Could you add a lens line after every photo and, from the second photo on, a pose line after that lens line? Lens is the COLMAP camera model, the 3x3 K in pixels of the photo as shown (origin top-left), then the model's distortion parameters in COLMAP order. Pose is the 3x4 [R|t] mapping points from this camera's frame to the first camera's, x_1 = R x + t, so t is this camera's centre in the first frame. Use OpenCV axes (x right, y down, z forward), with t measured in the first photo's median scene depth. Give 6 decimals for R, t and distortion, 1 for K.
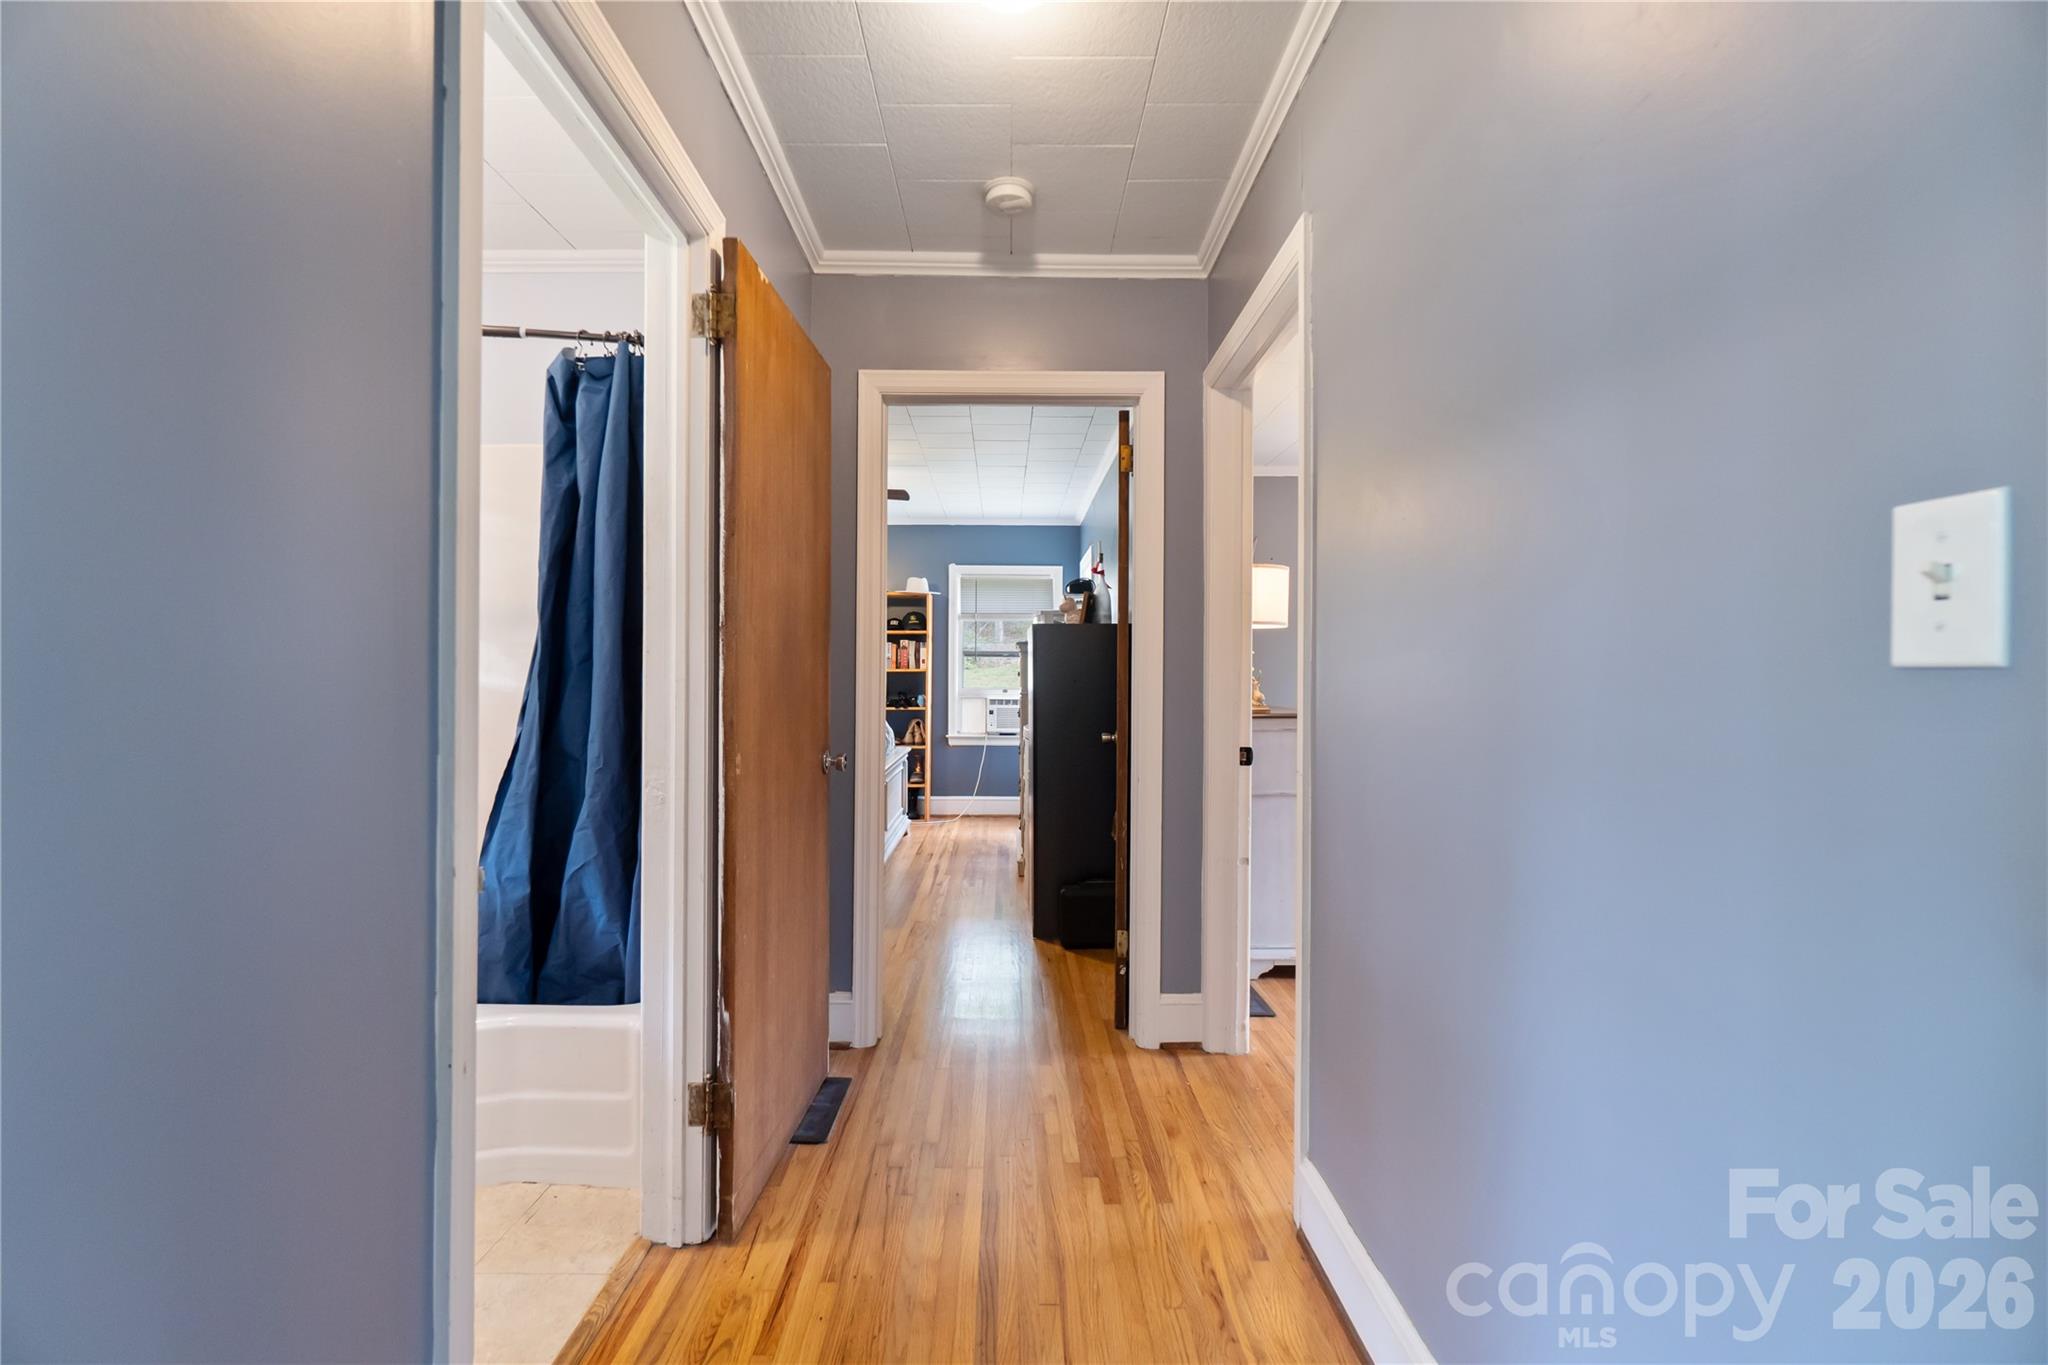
lens RADIAL K [[877.0, 0, 1022.1], [0, 877.0, 686.3], [0, 0, 1]] dist [0.001078, -0.000134]
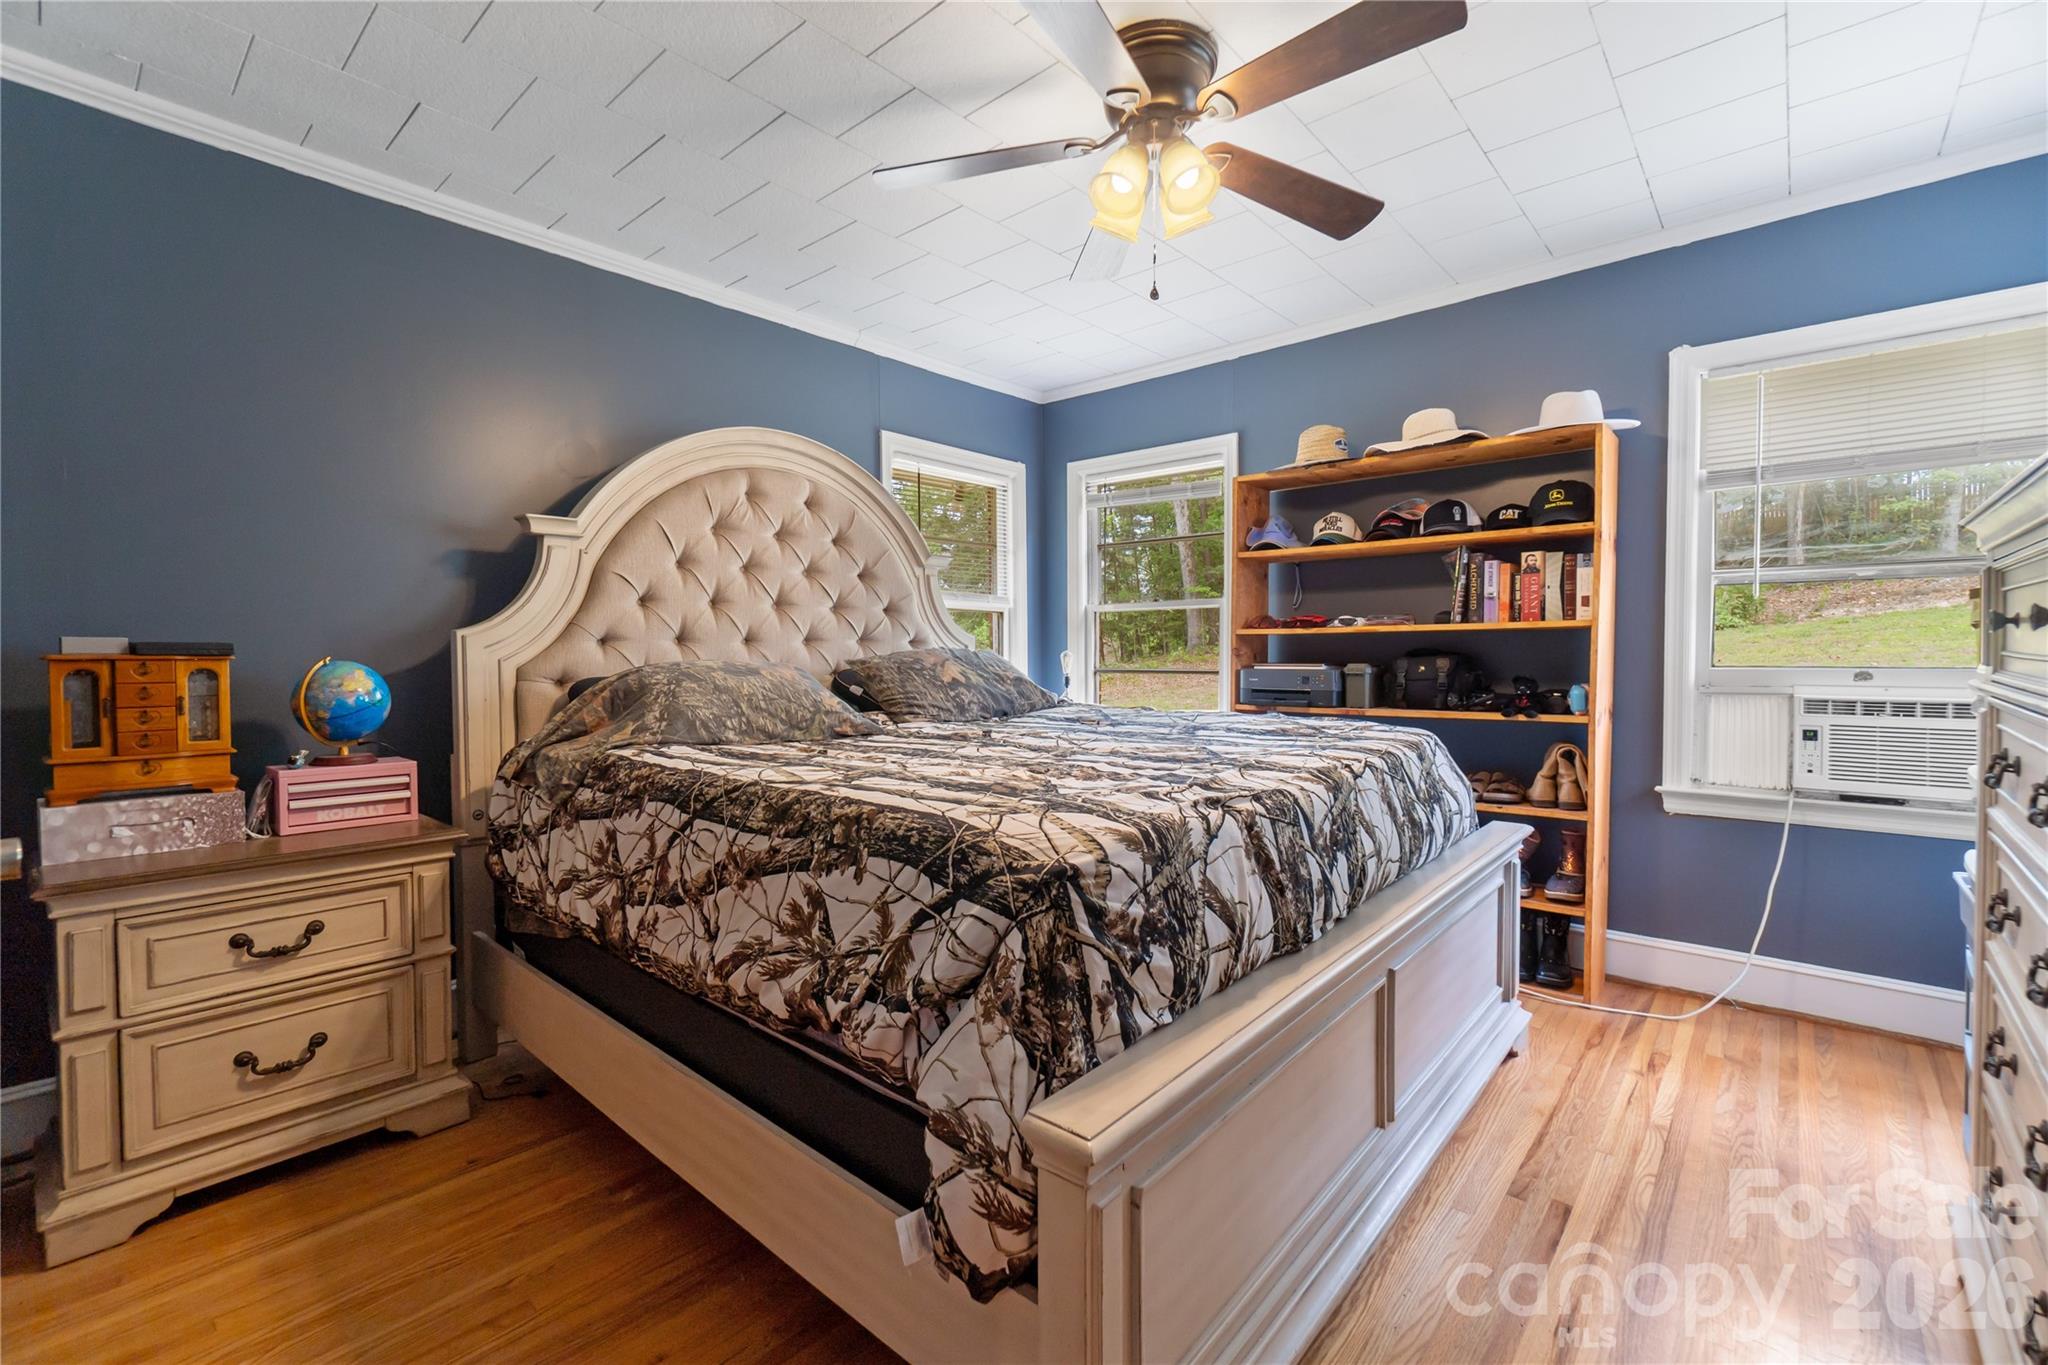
lens RADIAL K [[877.0, 0, 1020.9], [0, 877.0, 673.8], [0, 0, 1]] dist [0.001078, -0.000134]
pose [[0.734997, 0.011696, -0.677969, -0.030235], [0.004746, 0.999738, 0.022393, -0.005532], [0.678054, -0.019676, 0.734749, 0.530177]]
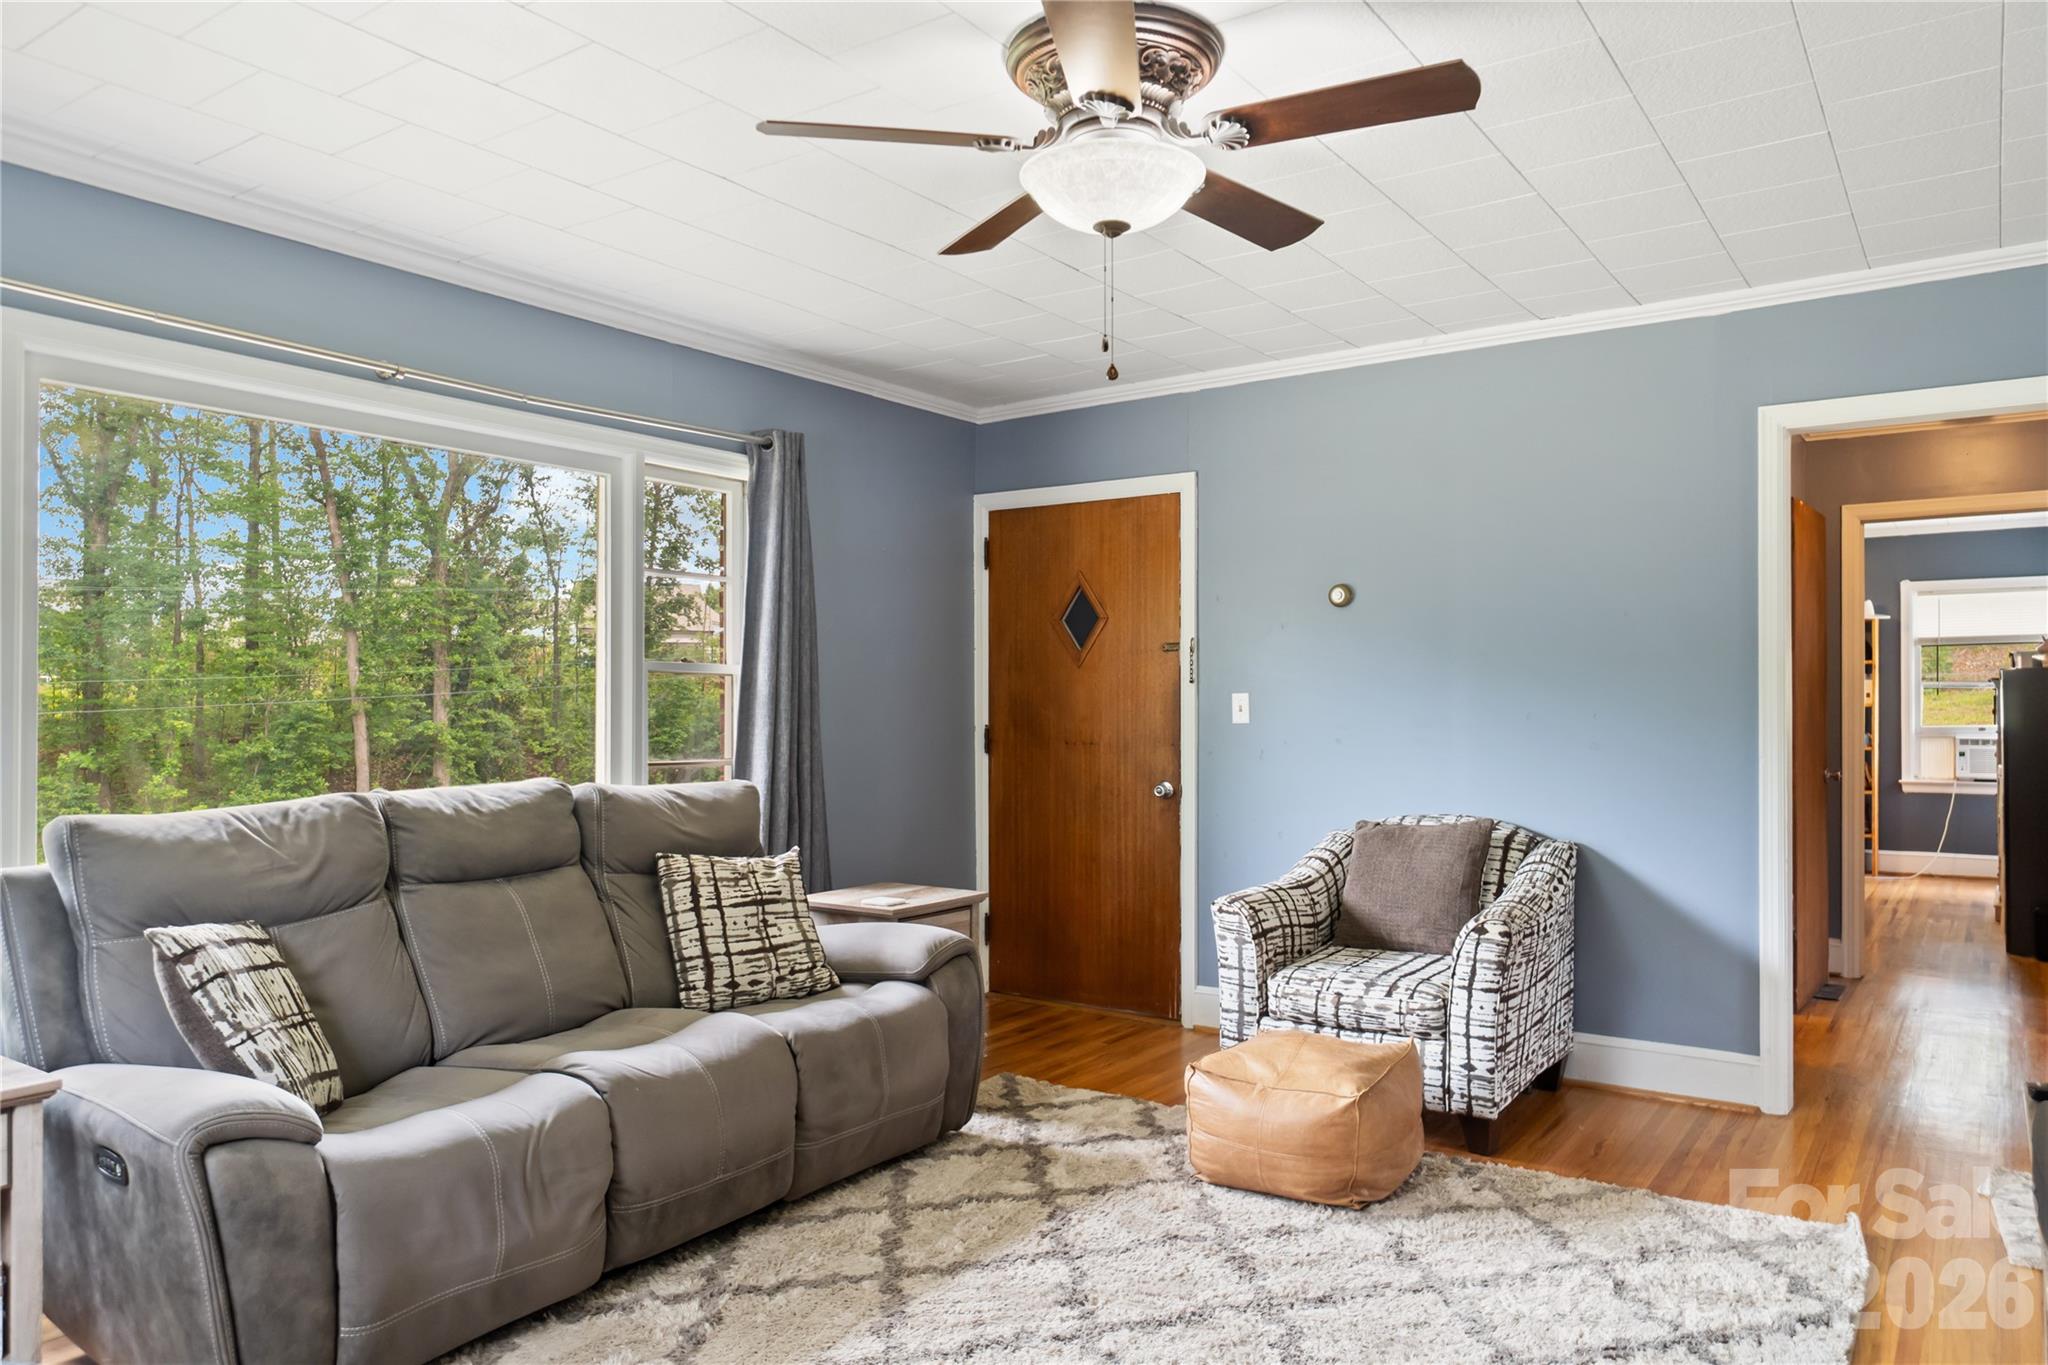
lens RADIAL K [[1408.7, 0, 1021.9], [0, 1408.7, 698.2], [0, 0, 1]] dist [0.000959, 0.001214]
pose [[0.810128, -0.006858, -0.586213, 0.028758], [0.000886, 0.999945, -0.010474, -0.011583], [0.586252, 0.007966, 0.810089, -0.653672]]
